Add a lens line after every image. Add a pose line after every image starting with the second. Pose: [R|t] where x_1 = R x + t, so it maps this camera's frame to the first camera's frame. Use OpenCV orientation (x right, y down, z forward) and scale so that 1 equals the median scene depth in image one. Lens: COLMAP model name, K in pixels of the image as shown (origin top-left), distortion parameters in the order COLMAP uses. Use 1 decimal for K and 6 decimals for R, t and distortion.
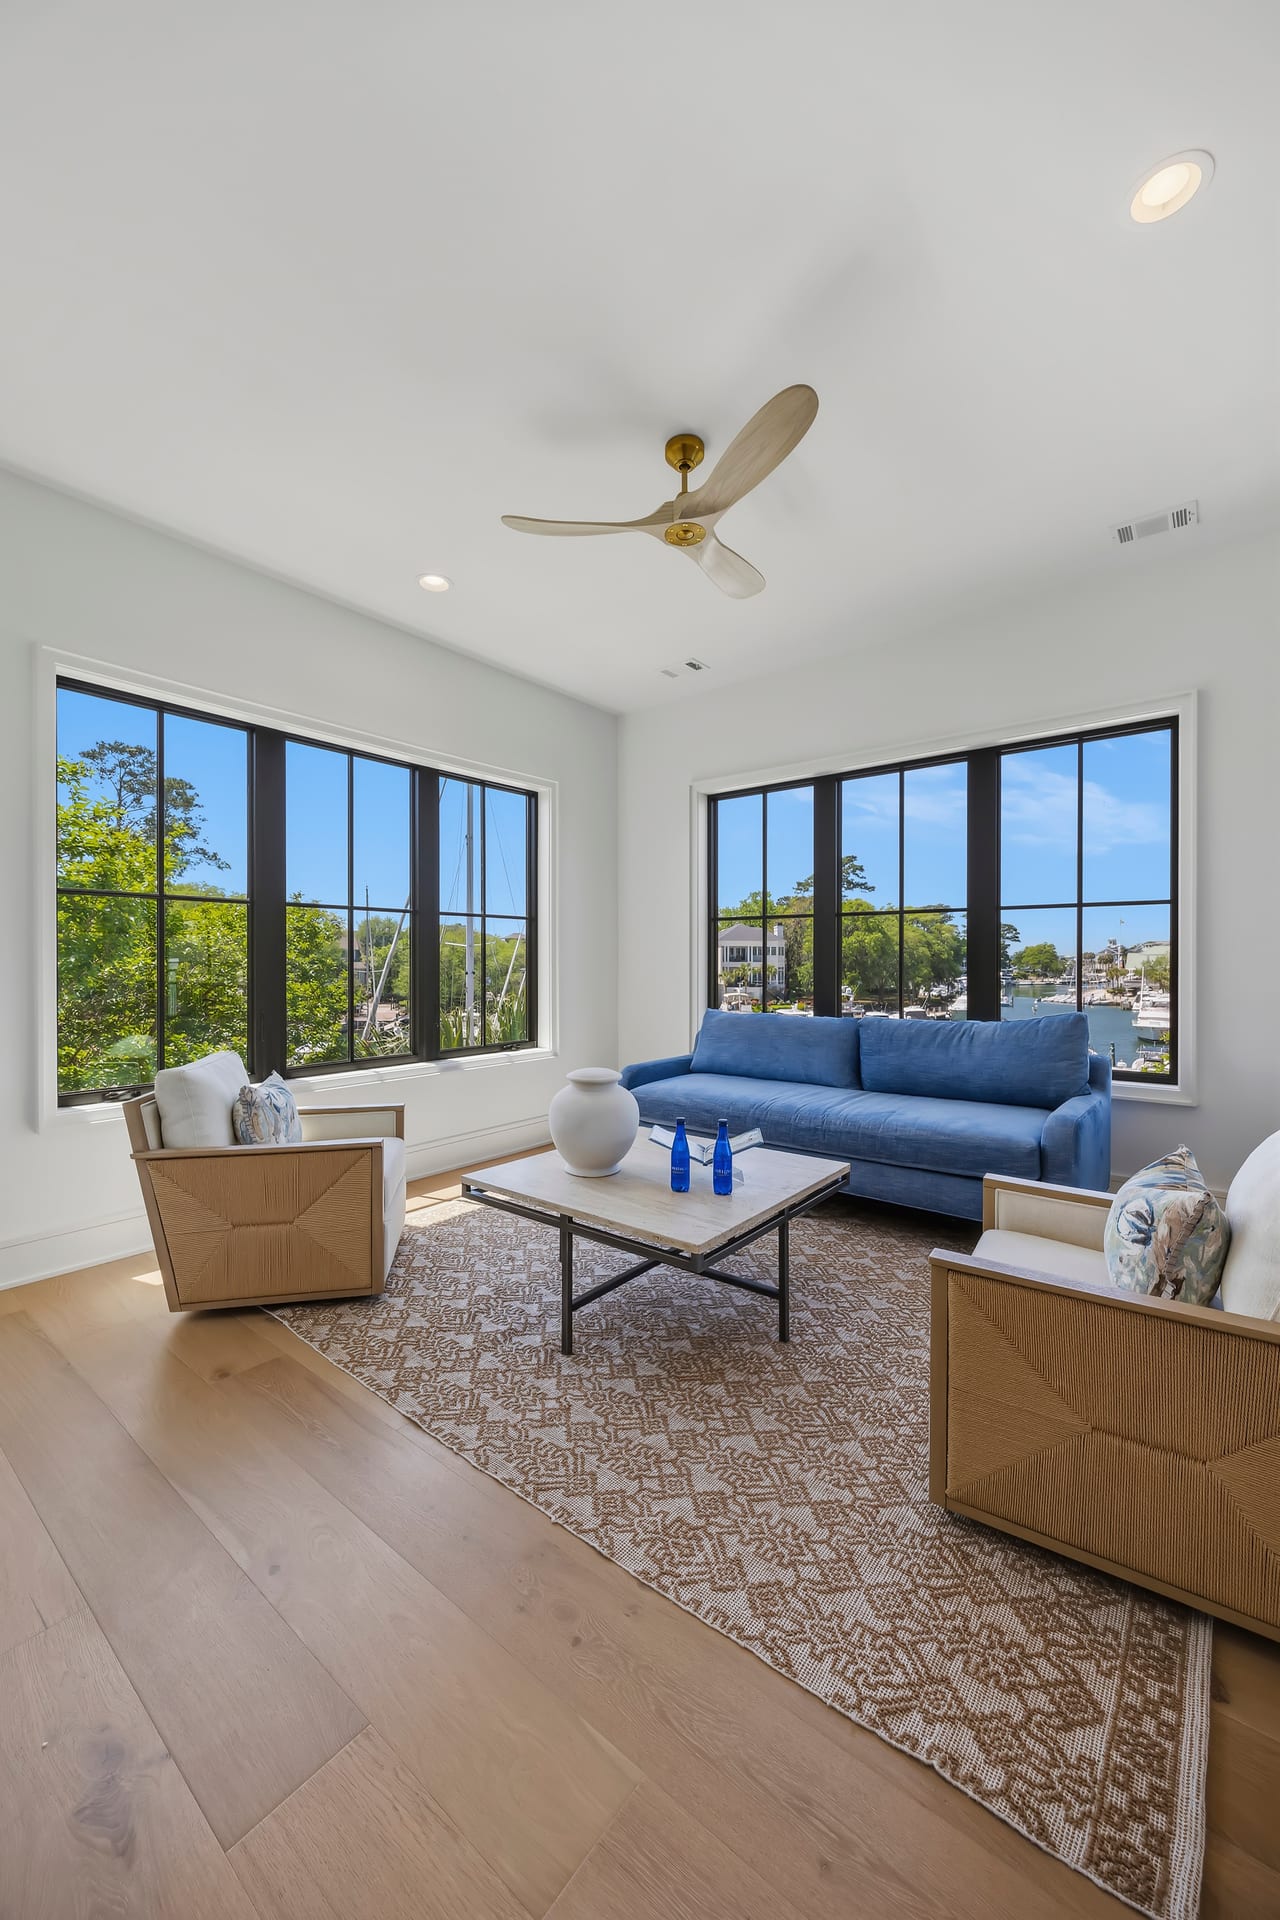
lens RADIAL K [[731.4, 0, 633.2], [0, 731.4, 962.7], [0, 0, 1]] dist [-0.000354, -0.000018]
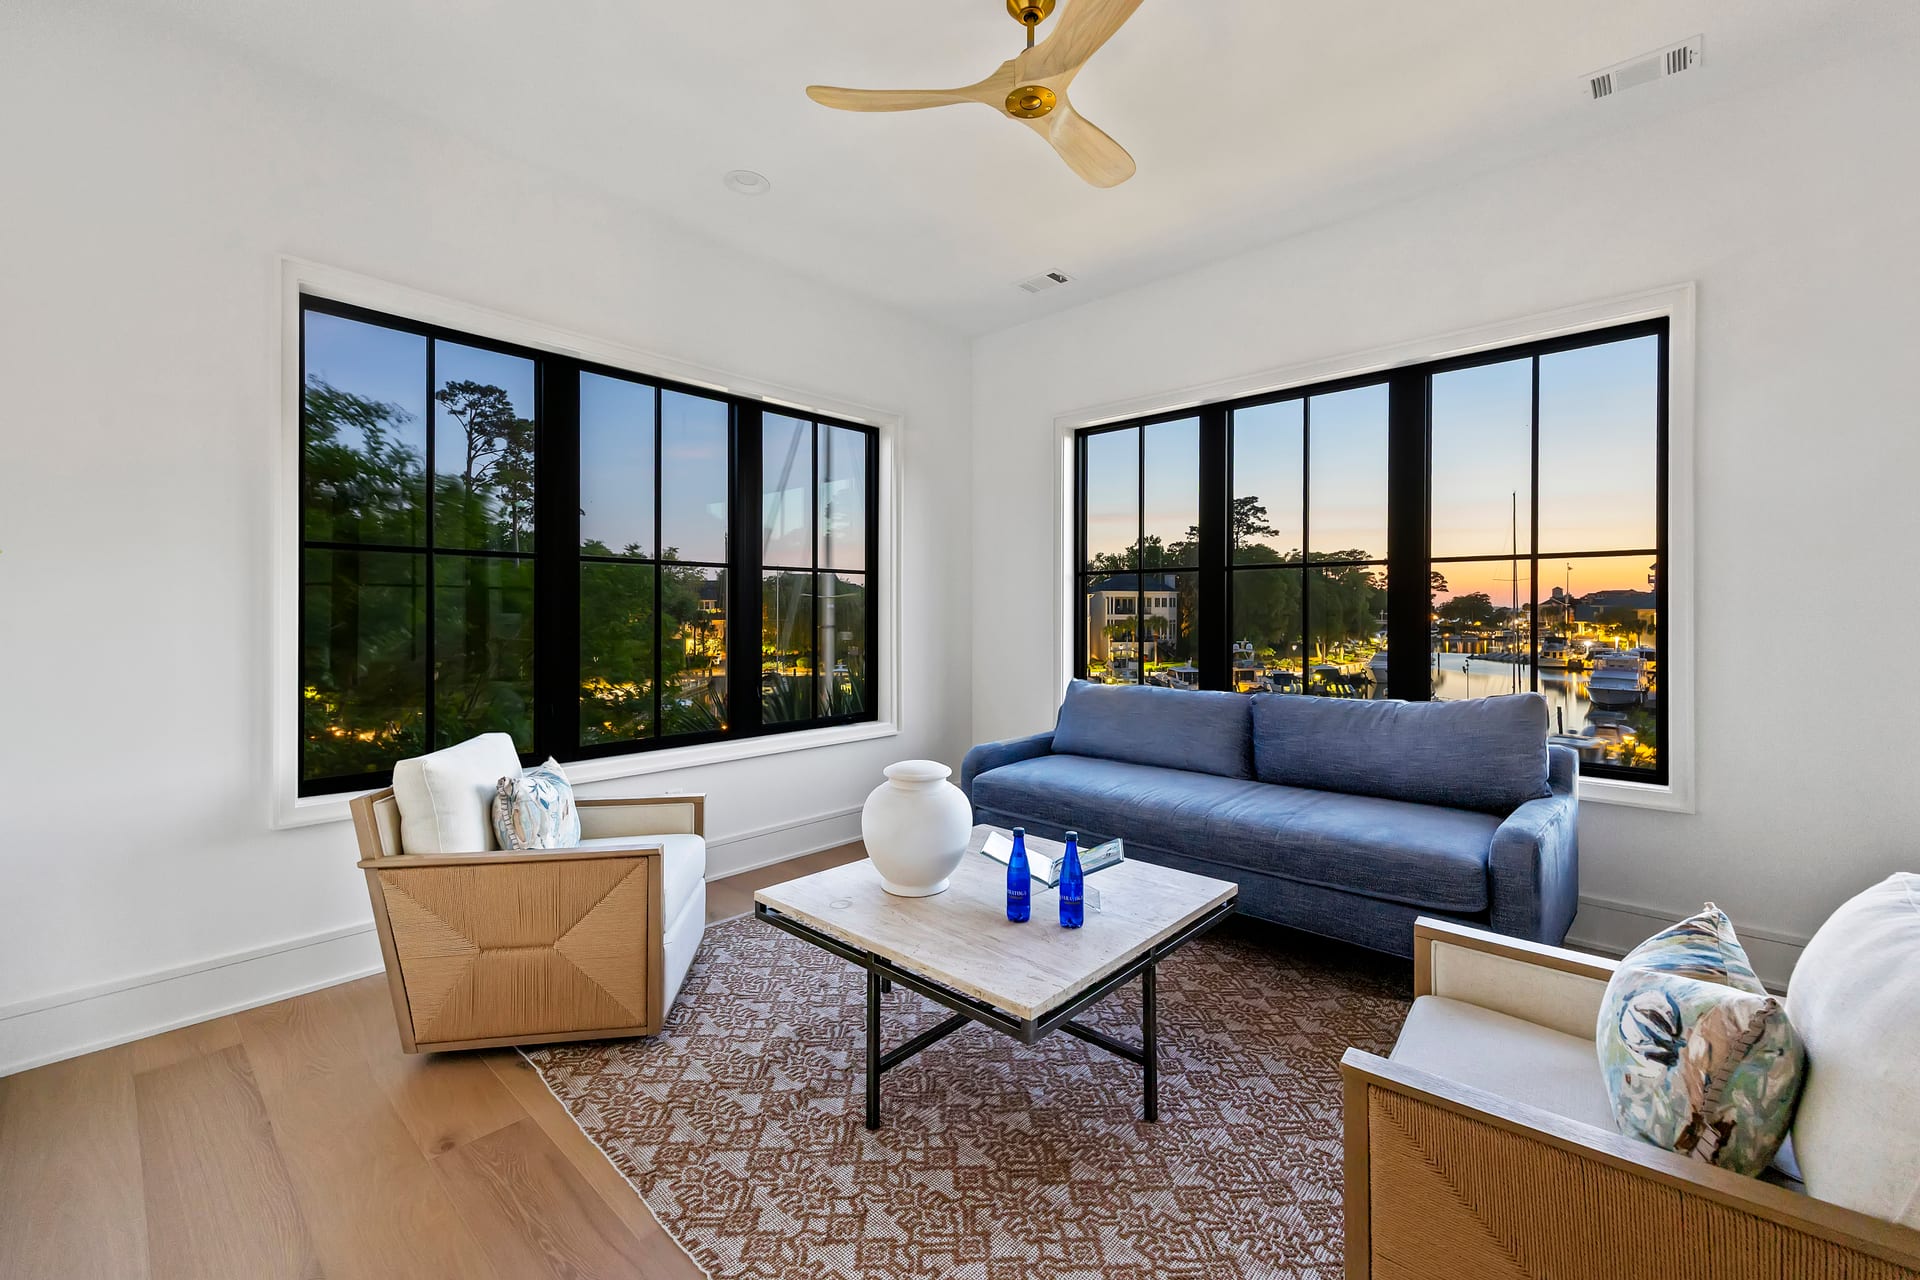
lens RADIAL K [[785.7, 0, 963.9], [0, 785.7, 610.8], [0, 0, 1]] dist [0.030067, -0.005558]
pose [[0.998182, 0.001375, -0.060260, 0.053900], [-0.001596, 0.999992, -0.003615, -0.022201], [0.060255, 0.003704, 0.998176, 0.127754]]
